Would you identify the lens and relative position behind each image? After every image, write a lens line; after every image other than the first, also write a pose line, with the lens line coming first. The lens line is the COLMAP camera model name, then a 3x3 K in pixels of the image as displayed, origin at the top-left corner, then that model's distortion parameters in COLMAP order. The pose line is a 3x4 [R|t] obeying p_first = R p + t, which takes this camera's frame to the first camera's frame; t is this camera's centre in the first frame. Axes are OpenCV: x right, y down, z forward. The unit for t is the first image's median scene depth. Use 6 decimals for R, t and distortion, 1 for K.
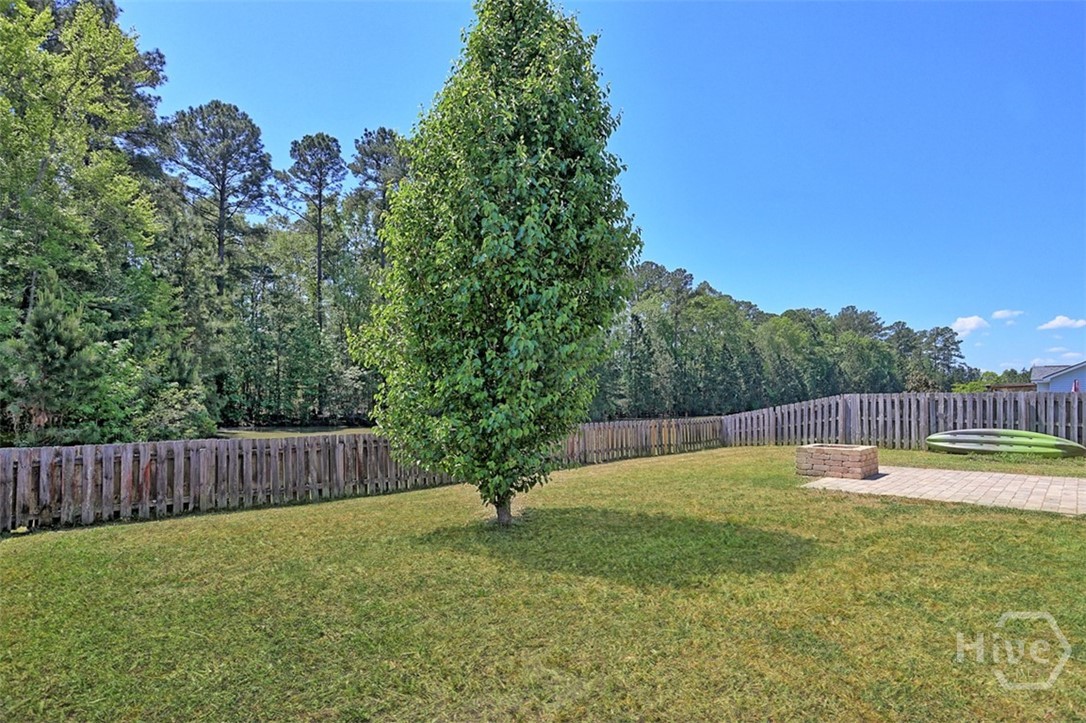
lens RADIAL K [[555.8, 0, 543.0], [0, 555.8, 361.5], [0, 0, 1]] dist [-0.001655, -0.000326]
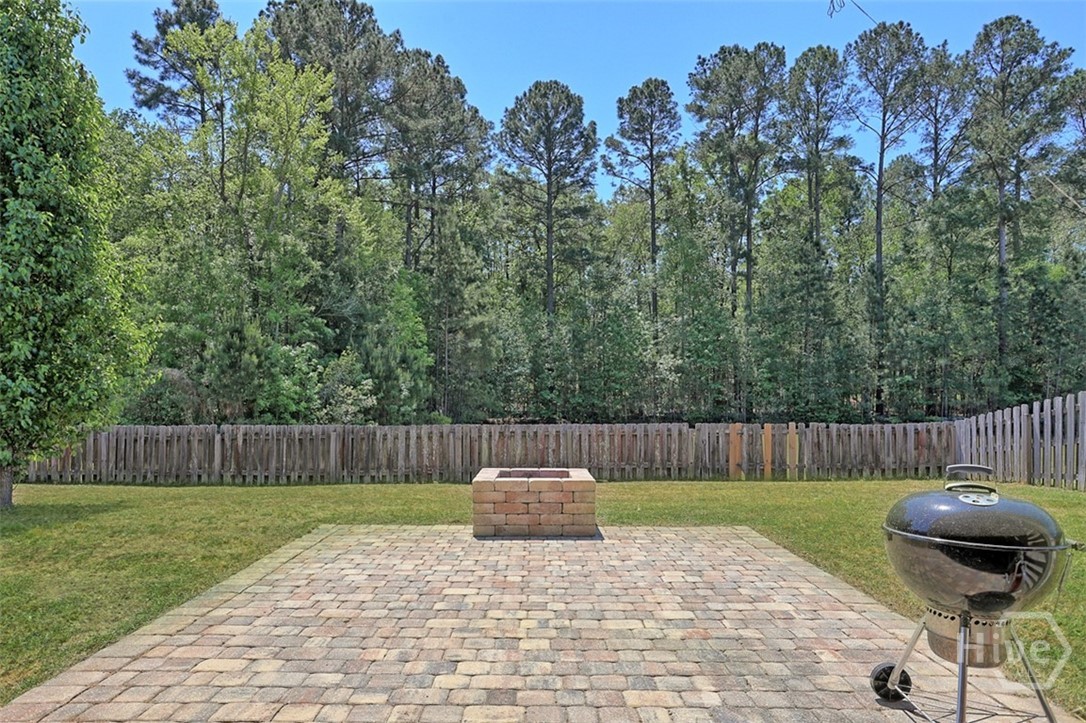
lens RADIAL K [[711.1, 0, 543.0], [0, 711.1, 361.5], [0, 0, 1]] dist [-0.047159, 0.004595]
pose [[0.748135, -0.038348, -0.662437, 0.631728], [0.051134, 0.998692, -0.000065, 0.027540], [0.661573, -0.033825, 0.749117, 0.269207]]
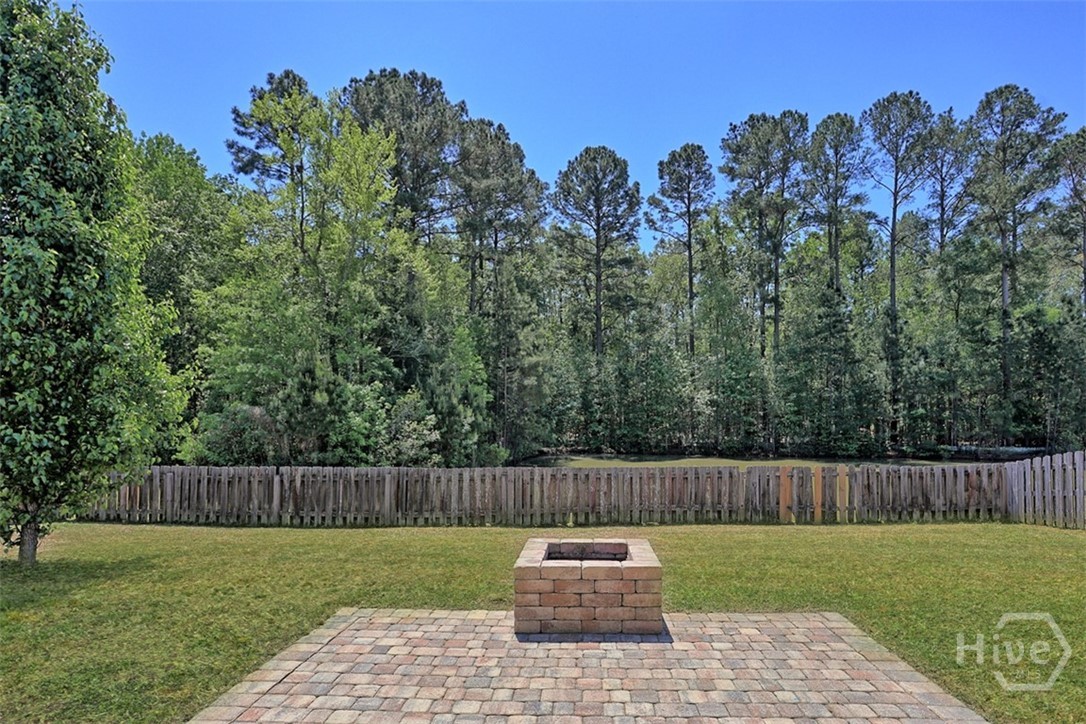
lens RADIAL K [[596.5, 0, 556.6], [0, 596.5, 413.9], [0, 0, 1]] dist [-0.033346, -0.000697]
pose [[0.708771, -0.012228, -0.705333, 0.534029], [0.049950, 0.998210, 0.032888, 0.011503], [0.703668, -0.058542, 0.708113, 0.374019]]
